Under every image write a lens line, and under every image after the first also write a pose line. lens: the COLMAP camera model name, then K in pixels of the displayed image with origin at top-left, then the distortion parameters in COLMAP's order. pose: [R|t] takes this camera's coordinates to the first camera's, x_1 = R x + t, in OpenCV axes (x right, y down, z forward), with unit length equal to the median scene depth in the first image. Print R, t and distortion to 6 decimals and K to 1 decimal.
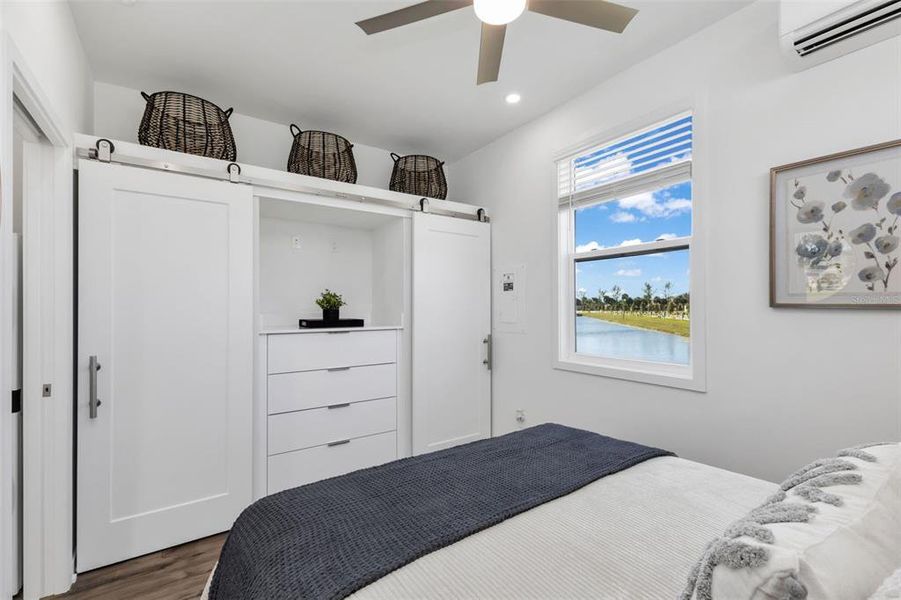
lens RADIAL K [[398.5, 0, 450.5], [0, 398.5, 300.0], [0, 0, 1]] dist [0.012059, -0.000197]
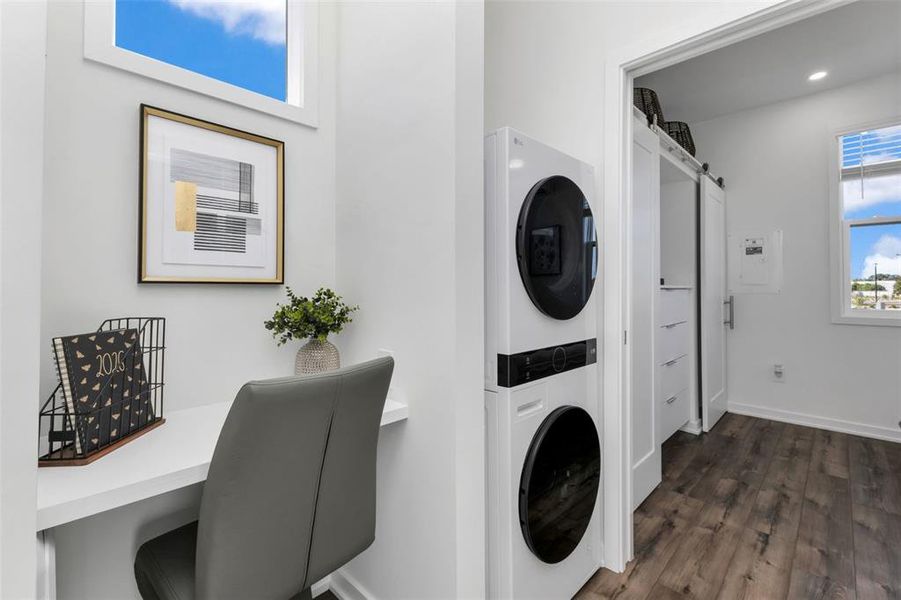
lens RADIAL K [[393.8, 0, 434.6], [0, 393.8, 279.8], [0, 0, 1]] dist [0.011282, -0.009054]
pose [[0.983971, 0.010688, 0.178009, -1.597858], [-0.009573, 0.999929, -0.007122, 0.108406], [-0.178073, 0.005304, 0.984003, 0.202682]]
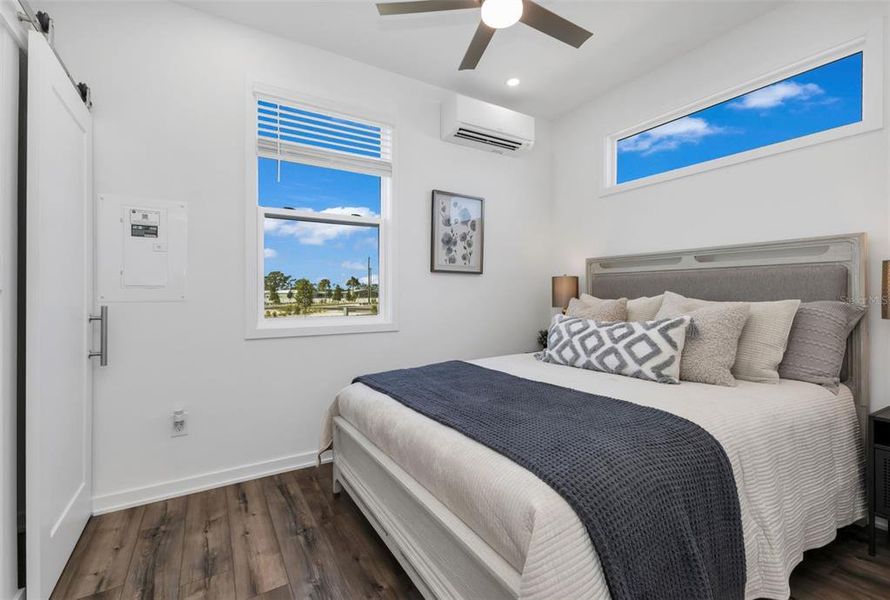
lens RADIAL K [[396.9, 0, 446.3], [0, 396.9, 293.1], [0, 0, 1]] dist [0.011562, -0.000663]
pose [[0.046524, 0.007359, 0.998890, -0.864753], [-0.013382, 0.999888, -0.006743, 0.118293], [-0.998828, -0.013053, 0.046617, 0.868910]]
